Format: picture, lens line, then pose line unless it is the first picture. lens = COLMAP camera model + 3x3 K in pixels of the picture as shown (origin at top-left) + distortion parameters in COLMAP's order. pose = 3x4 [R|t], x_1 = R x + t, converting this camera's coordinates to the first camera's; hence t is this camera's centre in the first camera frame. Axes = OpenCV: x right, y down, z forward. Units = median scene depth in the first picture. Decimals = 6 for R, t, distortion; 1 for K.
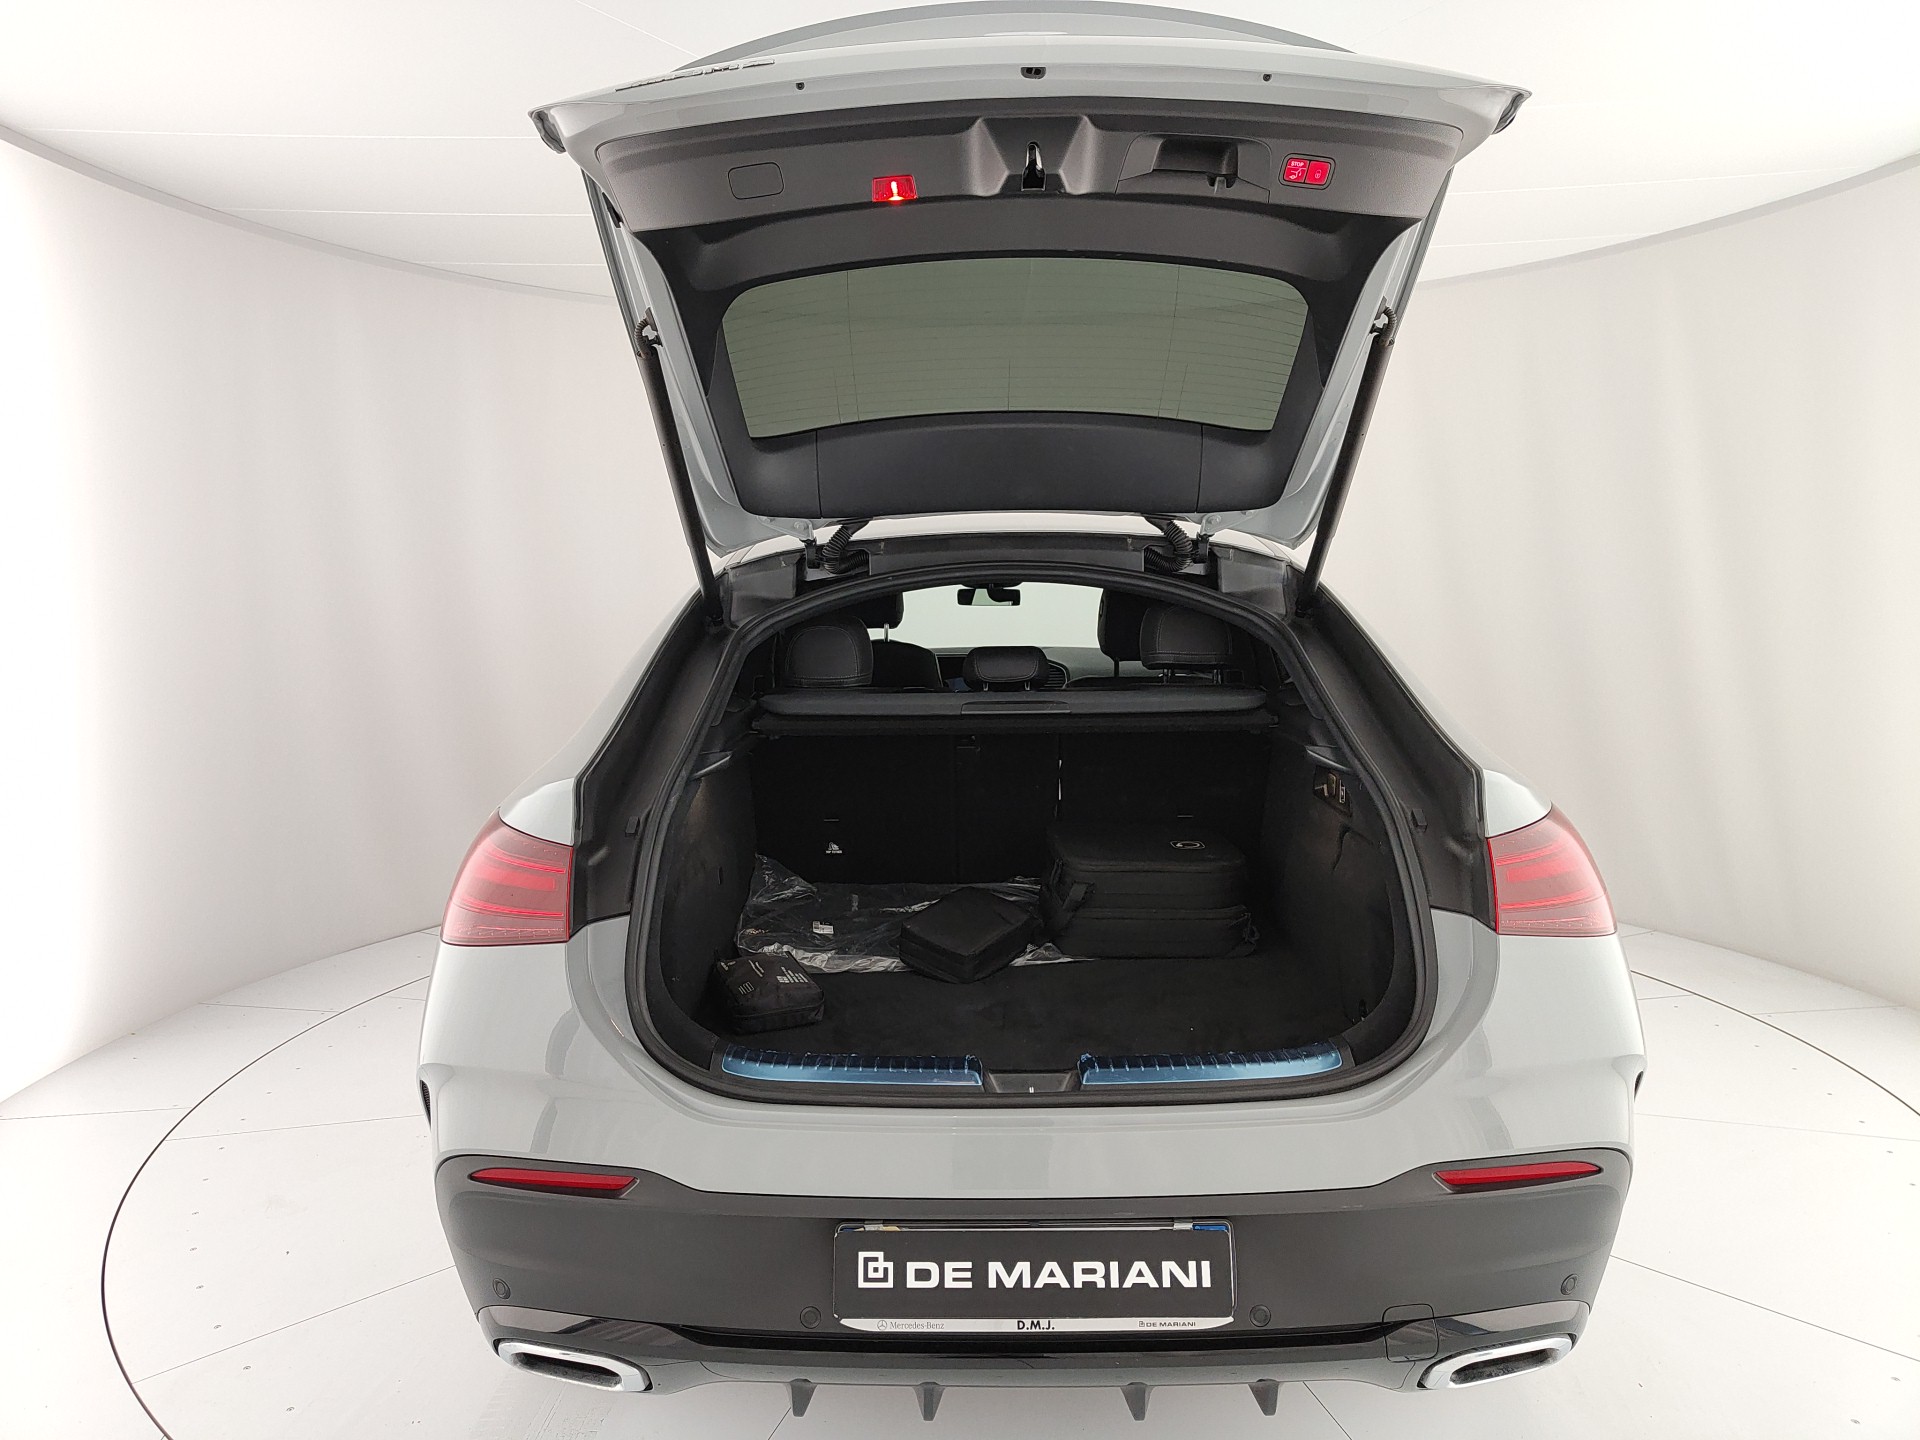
lens RADIAL K [[1375.1, 0, 976.5], [0, 1375.1, 726.8], [0, 0, 1]] dist [0.009946, -0.010981]
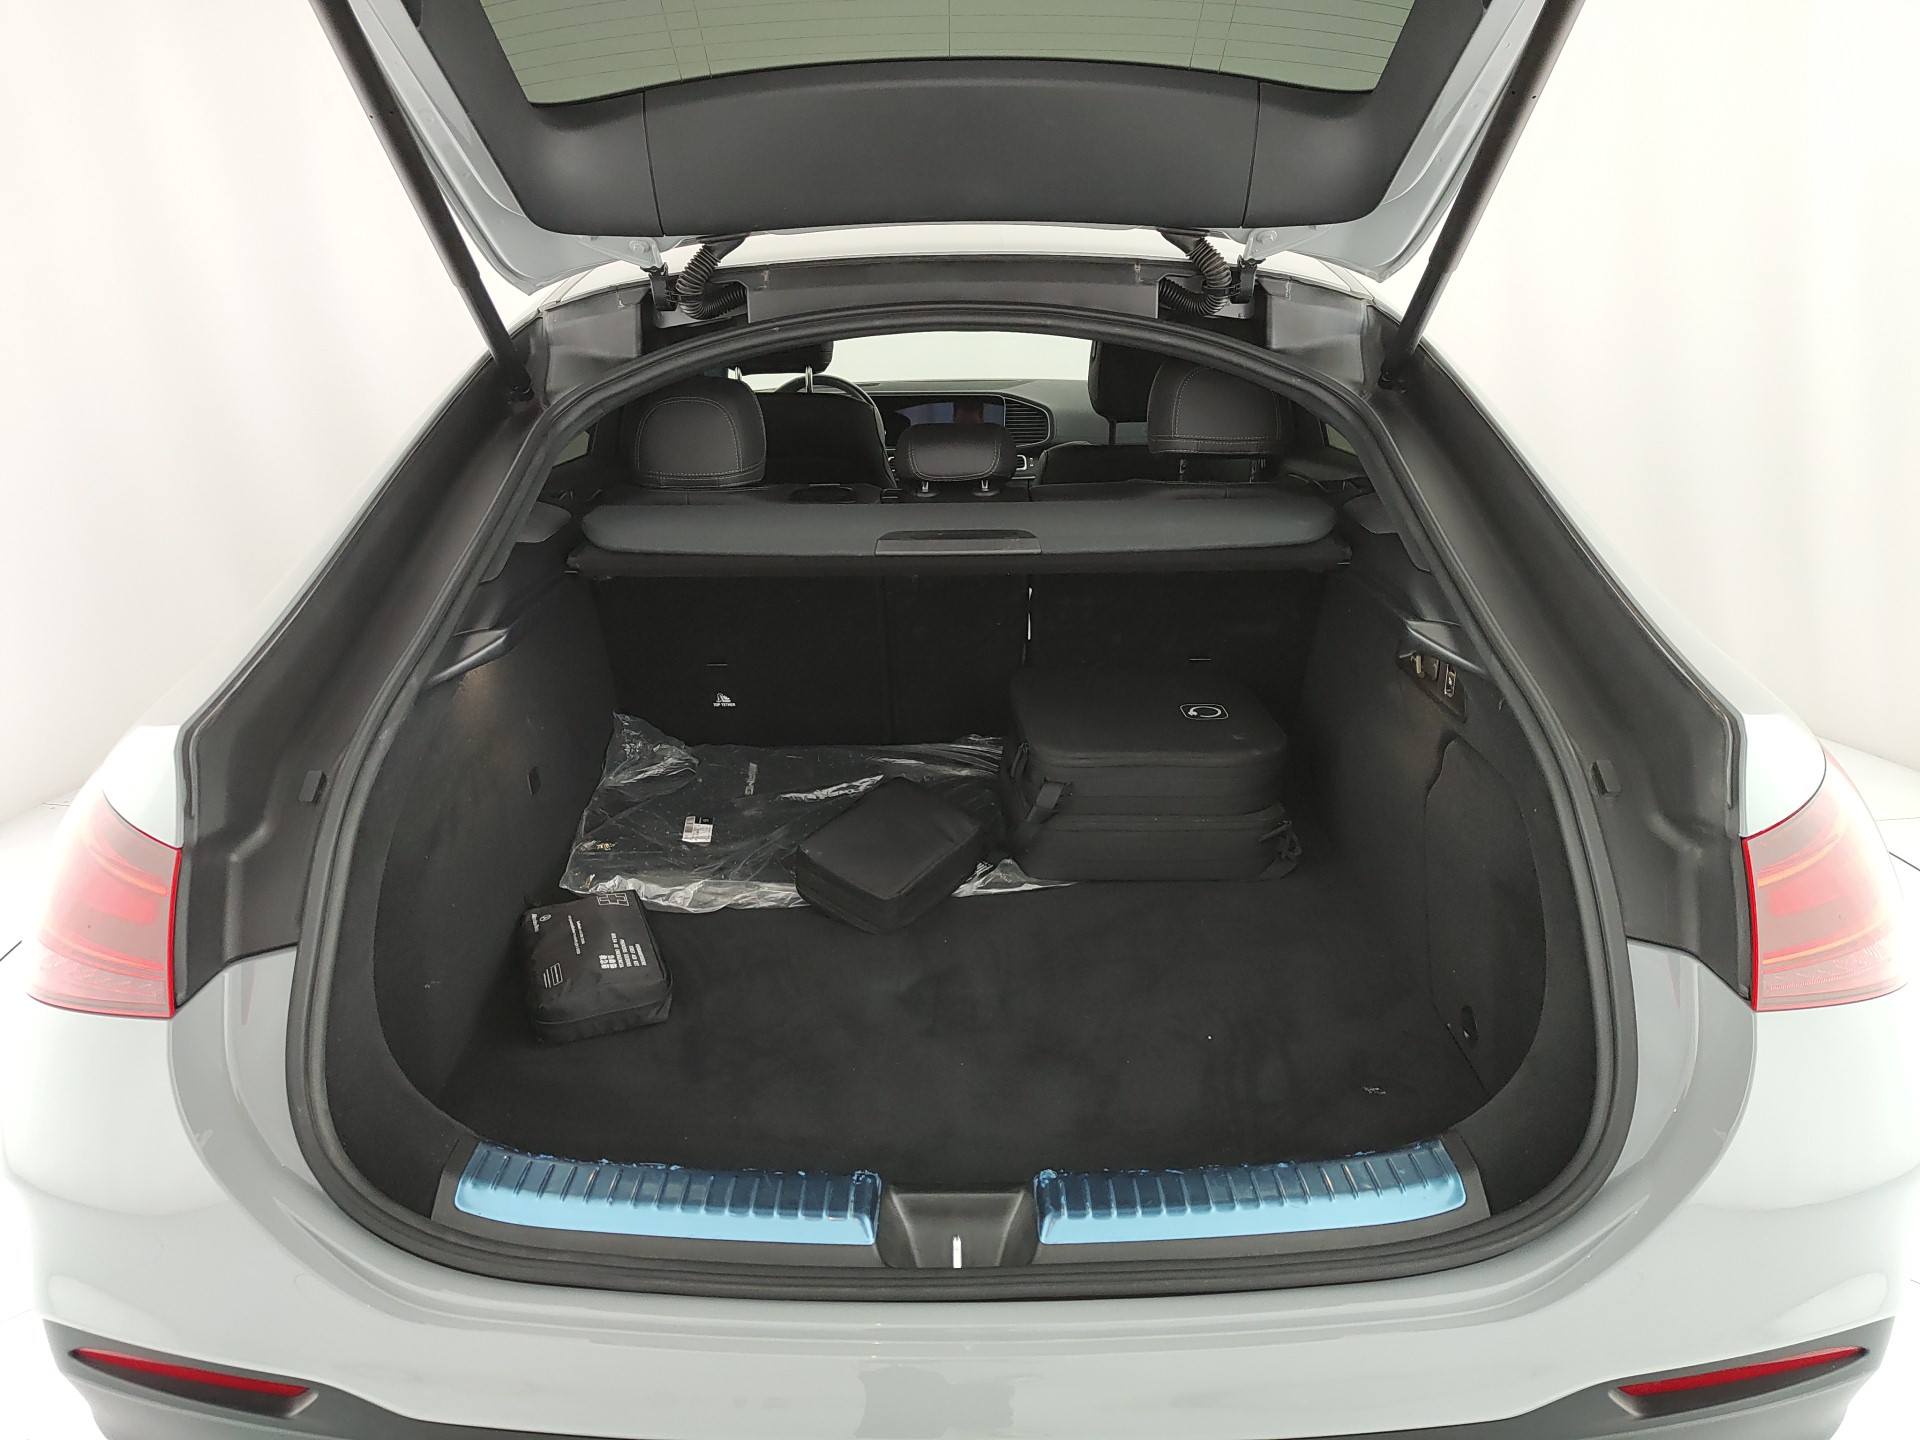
lens RADIAL K [[1375.1, 0, 954.6], [0, 1375.1, 723.6], [0, 0, 1]] dist [0.009946, -0.010981]
pose [[0.999971, 0.003874, -0.006547, 0.030346], [-0.002395, 0.977185, 0.212378, -0.067357], [0.007220, -0.212356, 0.977166, 0.327660]]
